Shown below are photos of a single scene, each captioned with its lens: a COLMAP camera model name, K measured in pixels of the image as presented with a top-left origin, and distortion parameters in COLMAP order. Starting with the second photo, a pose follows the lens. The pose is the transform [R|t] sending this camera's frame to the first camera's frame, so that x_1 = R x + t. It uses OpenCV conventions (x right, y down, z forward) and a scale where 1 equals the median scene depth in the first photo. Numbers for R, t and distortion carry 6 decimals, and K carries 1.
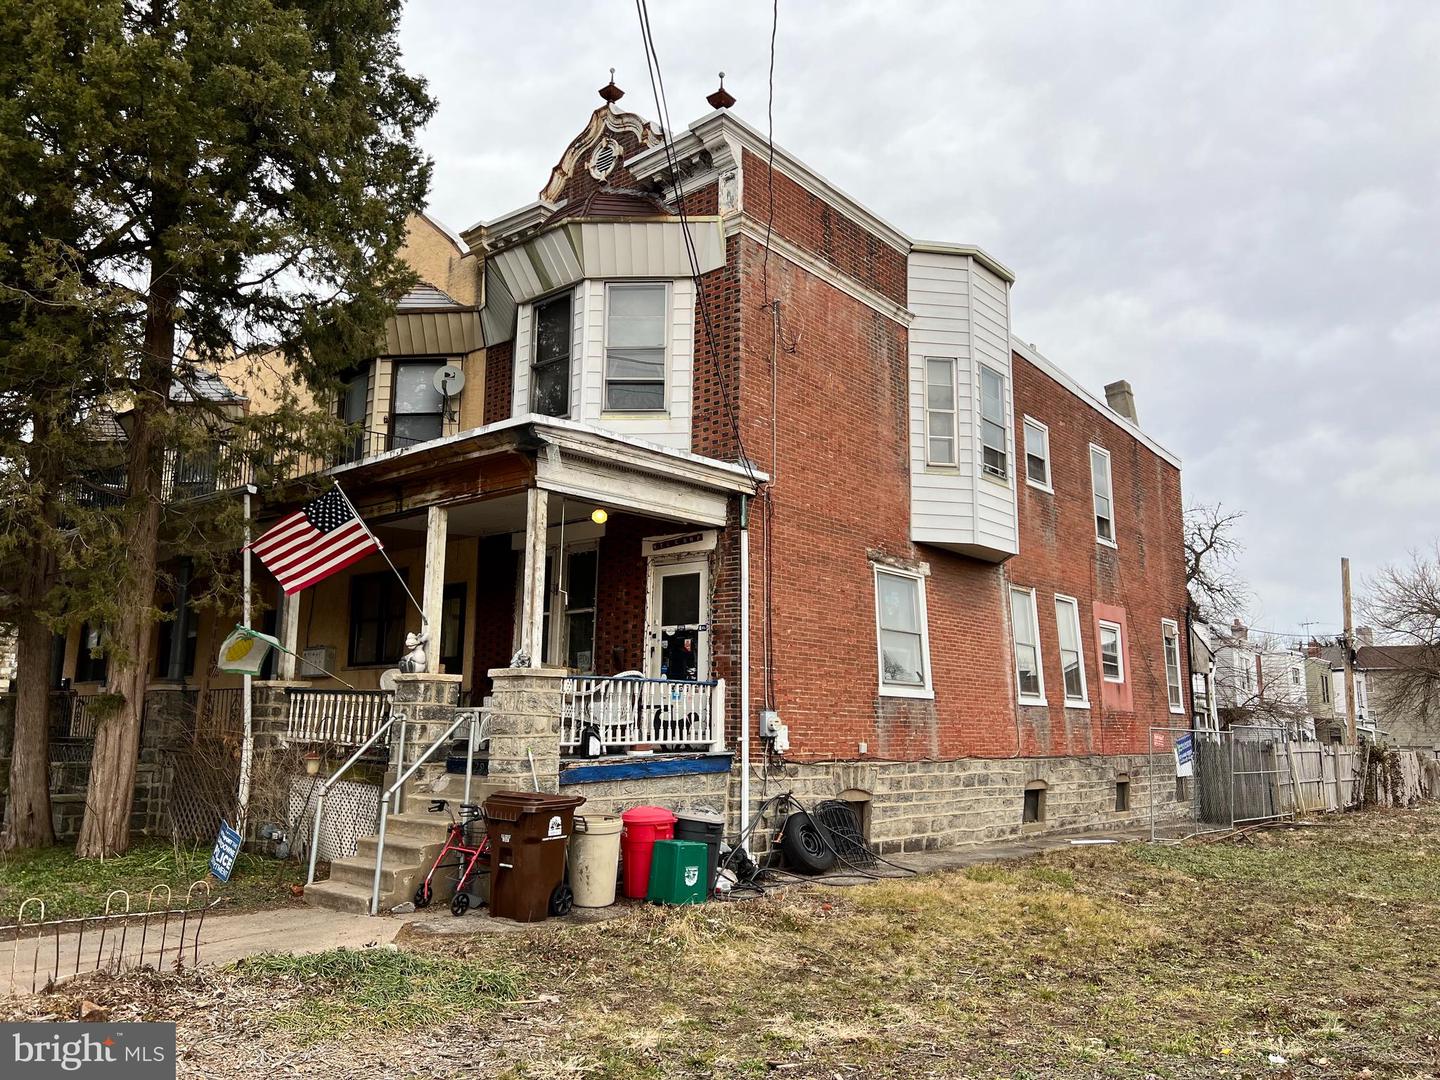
lens RADIAL K [[1083.5, 0, 723.5], [0, 1083.5, 539.4], [0, 0, 1]] dist [0.044142, -0.038638]
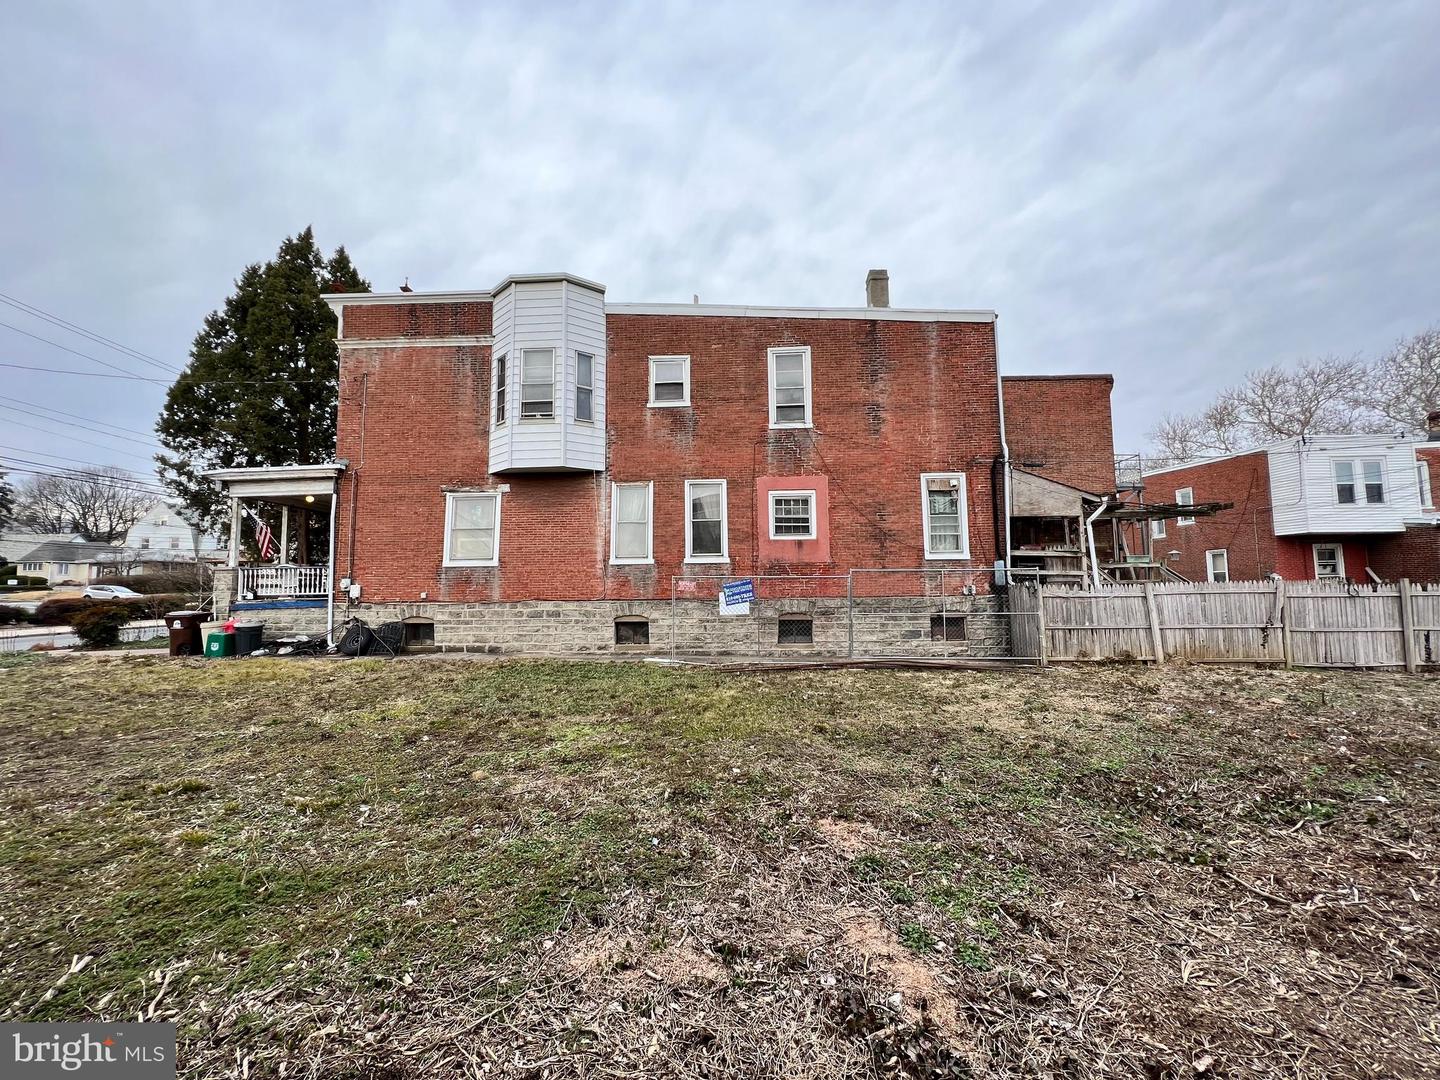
lens RADIAL K [[582.3, 0, 712.1], [0, 582.3, 542.9], [0, 0, 1]] dist [-0.006849, 0.000082]
pose [[0.607808, -0.079262, -0.790118, 1.230926], [0.155816, 0.987567, 0.020794, 0.161068], [0.778647, -0.135752, 0.612602, 0.793359]]
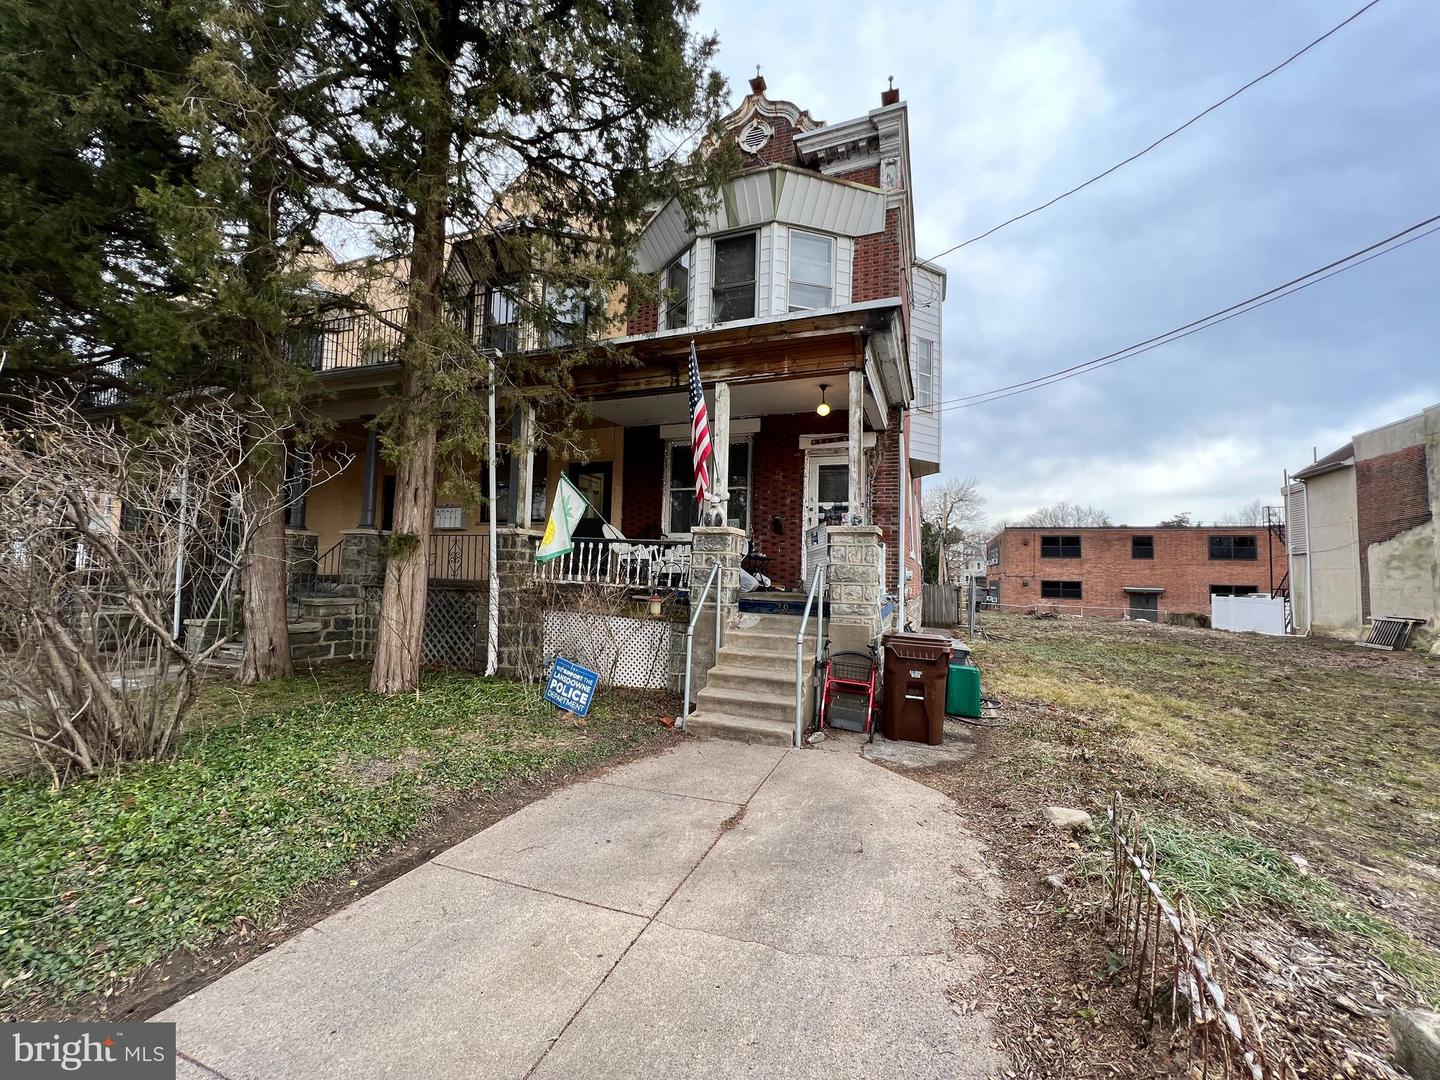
lens RADIAL K [[582.3, 0, 721.2], [0, 582.3, 545.0], [0, 0, 1]] dist [-0.006849, 0.000082]
pose [[0.942466, 0.035016, 0.332463, -0.386693], [-0.075072, 0.991267, 0.108412, 0.060338], [-0.325764, -0.127133, 0.936865, 0.340170]]
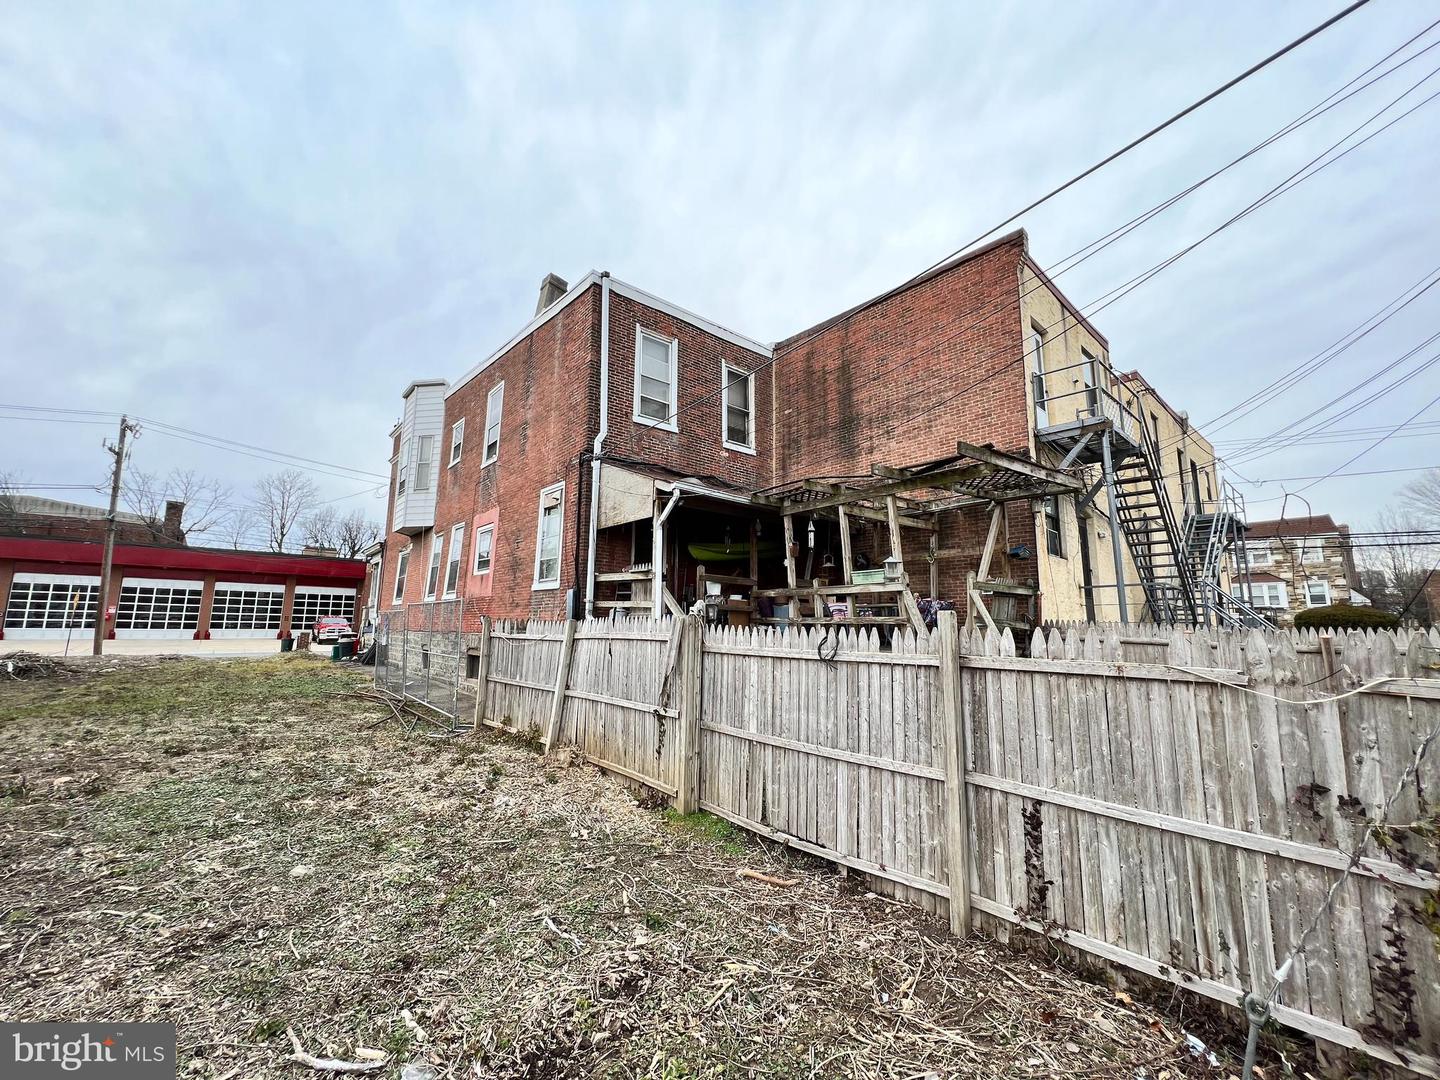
lens RADIAL K [[582.3, 0, 719.7], [0, 582.3, 537.0], [0, 0, 1]] dist [-0.006849, 0.000082]
pose [[-0.143548, -0.165275, -0.975745, 1.450661], [0.163651, 0.968418, -0.188110, 0.386310], [0.976019, -0.186685, -0.111967, 2.013313]]
